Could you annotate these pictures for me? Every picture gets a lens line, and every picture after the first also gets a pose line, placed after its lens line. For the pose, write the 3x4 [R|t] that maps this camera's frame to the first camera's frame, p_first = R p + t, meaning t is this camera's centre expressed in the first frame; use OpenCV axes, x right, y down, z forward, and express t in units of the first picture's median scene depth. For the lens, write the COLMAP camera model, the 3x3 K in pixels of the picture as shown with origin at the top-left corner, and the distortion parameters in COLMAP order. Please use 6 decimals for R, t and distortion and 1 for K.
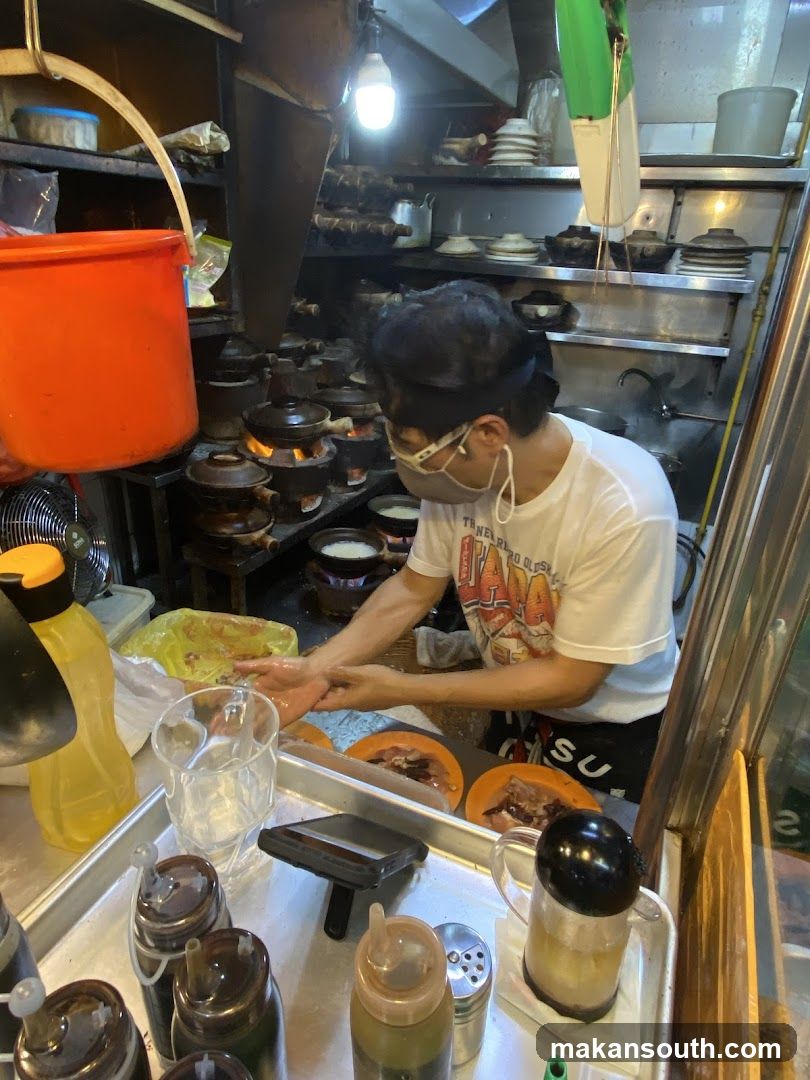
lens RADIAL K [[668.6, 0, 402.6], [0, 668.6, 546.6], [0, 0, 1]] dist [0.032315, -0.037342]
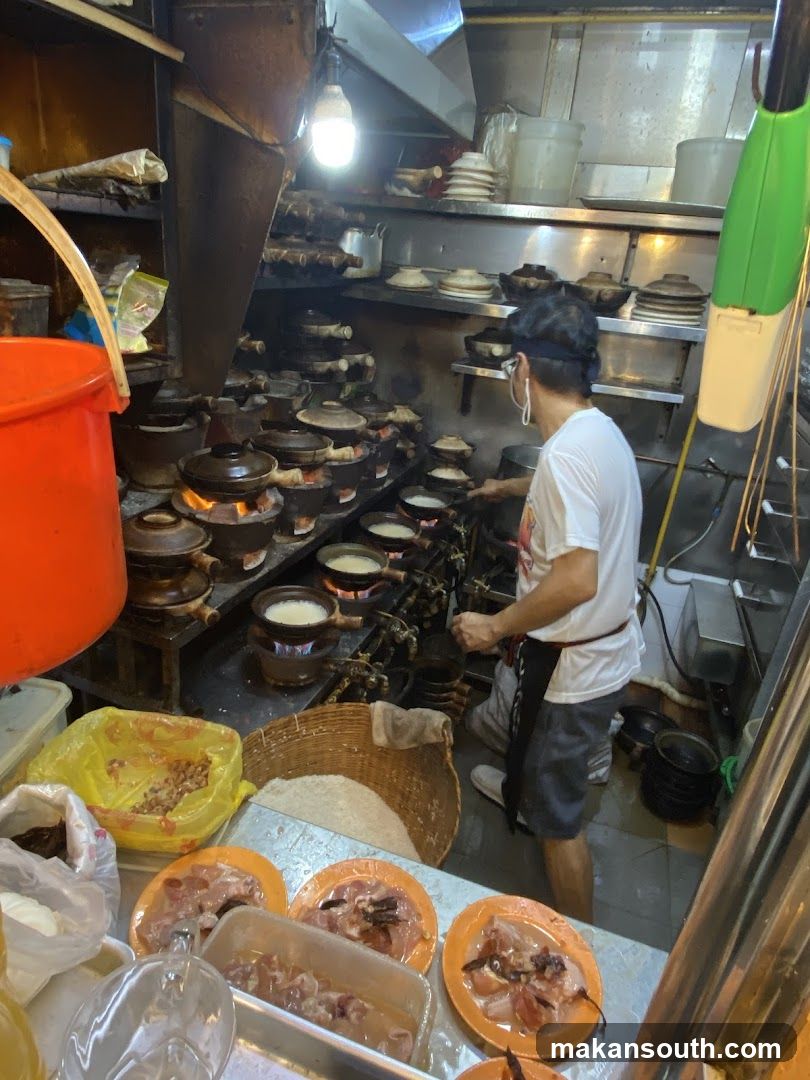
lens RADIAL K [[668.6, 0, 403.0], [0, 668.6, 539.5], [0, 0, 1]] dist [0.032315, -0.037342]
pose [[0.995357, 0.005844, 0.096076, -0.024513], [-0.004099, 0.999823, -0.018358, -0.080295], [-0.096167, 0.017879, 0.995205, 0.076859]]
